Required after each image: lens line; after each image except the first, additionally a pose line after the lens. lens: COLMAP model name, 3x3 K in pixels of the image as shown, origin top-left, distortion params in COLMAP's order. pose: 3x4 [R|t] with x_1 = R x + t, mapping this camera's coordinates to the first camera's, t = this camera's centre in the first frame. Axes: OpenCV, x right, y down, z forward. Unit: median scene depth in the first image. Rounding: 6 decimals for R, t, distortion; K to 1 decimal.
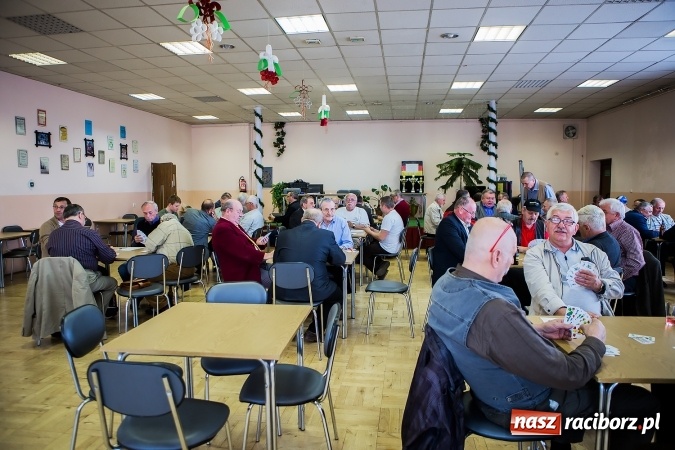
lens RADIAL K [[469.3, 0, 337.3], [0, 469.3, 223.8], [0, 0, 1]] dist [-0.065756, 0.038106]
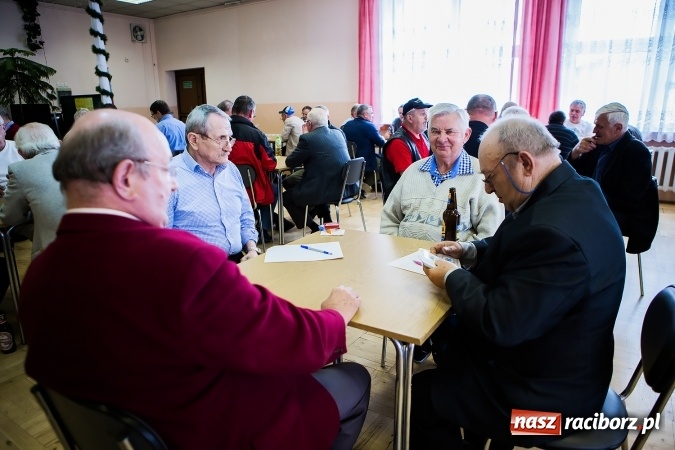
lens RADIAL K [[469.3, 0, 336.9], [0, 469.3, 222.8], [0, 0, 1]] dist [-0.065756, 0.038106]
pose [[0.466063, -0.224302, 0.855847, -0.133516], [0.080167, 0.974057, 0.211626, -0.019920], [-0.881112, -0.030020, 0.471953, 0.359448]]
